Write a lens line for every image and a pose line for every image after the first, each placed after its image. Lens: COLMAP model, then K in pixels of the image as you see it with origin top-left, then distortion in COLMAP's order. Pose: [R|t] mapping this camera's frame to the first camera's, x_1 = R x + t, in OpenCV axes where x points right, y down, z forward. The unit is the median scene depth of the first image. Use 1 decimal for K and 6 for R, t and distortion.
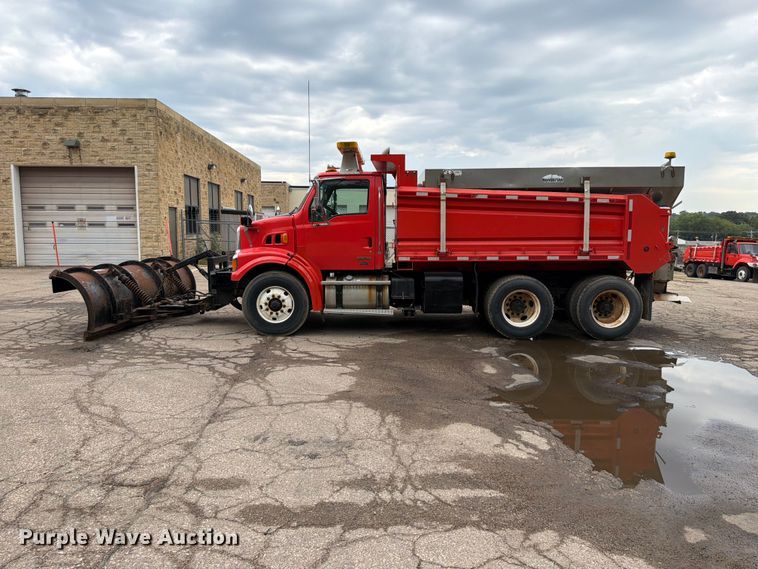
lens RADIAL K [[519.2, 0, 380.2], [0, 519.2, 267.7], [0, 0, 1]] dist [0.106586, -0.097834]
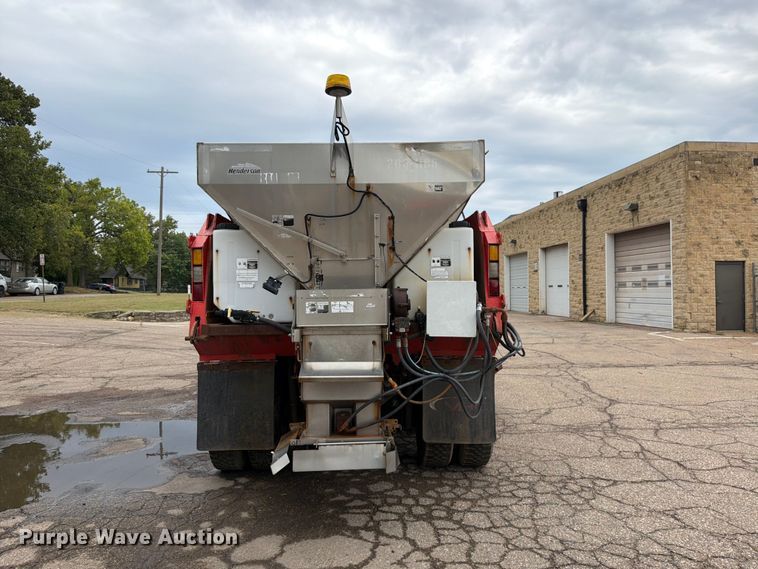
lens RADIAL K [[540.5, 0, 376.3], [0, 540.5, 287.4], [0, 0, 1]] dist [-0.003642, -0.006928]
pose [[0.037809, -0.011373, -0.999220, 1.051771], [-0.069446, 0.997488, -0.013980, -0.064192], [0.996869, 0.069920, 0.036924, 1.124235]]
